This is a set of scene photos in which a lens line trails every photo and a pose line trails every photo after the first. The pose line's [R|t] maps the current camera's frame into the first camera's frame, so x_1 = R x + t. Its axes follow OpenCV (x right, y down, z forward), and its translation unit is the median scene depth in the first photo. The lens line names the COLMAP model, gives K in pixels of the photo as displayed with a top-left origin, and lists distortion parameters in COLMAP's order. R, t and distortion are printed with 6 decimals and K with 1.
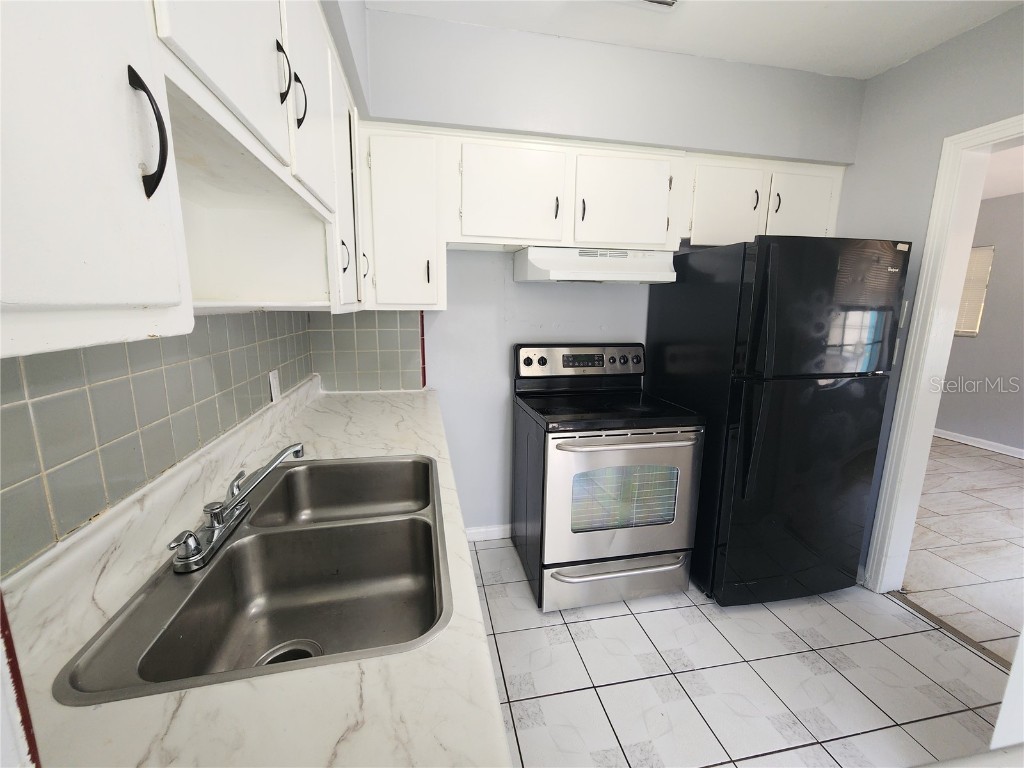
lens RADIAL K [[423.5, 0, 512.0], [0, 423.5, 384.0], [0, 0, 1]] dist [0.000890, 0.000154]
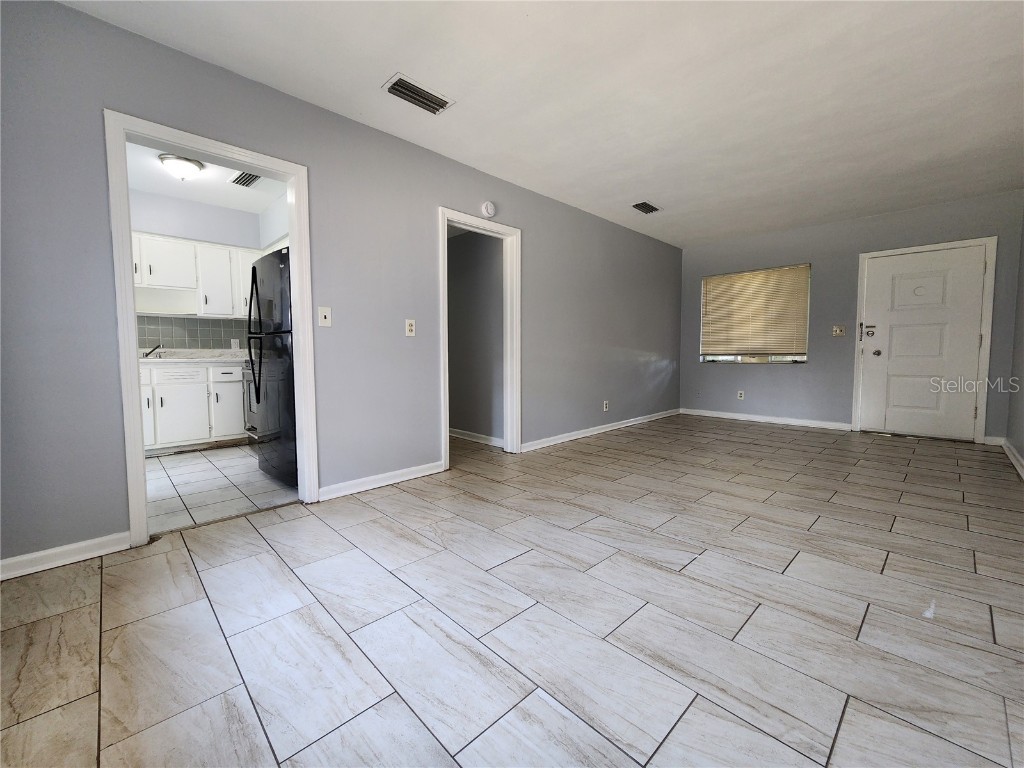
lens RADIAL K [[423.5, 0, 512.0], [0, 423.5, 384.0], [0, 0, 1]] dist [0.000890, 0.000154]
pose [[0.534995, 0.043321, -0.843744, 2.795707], [-0.143326, 0.988863, -0.040107, 0.113623], [0.832609, 0.142387, 0.535245, 0.946972]]
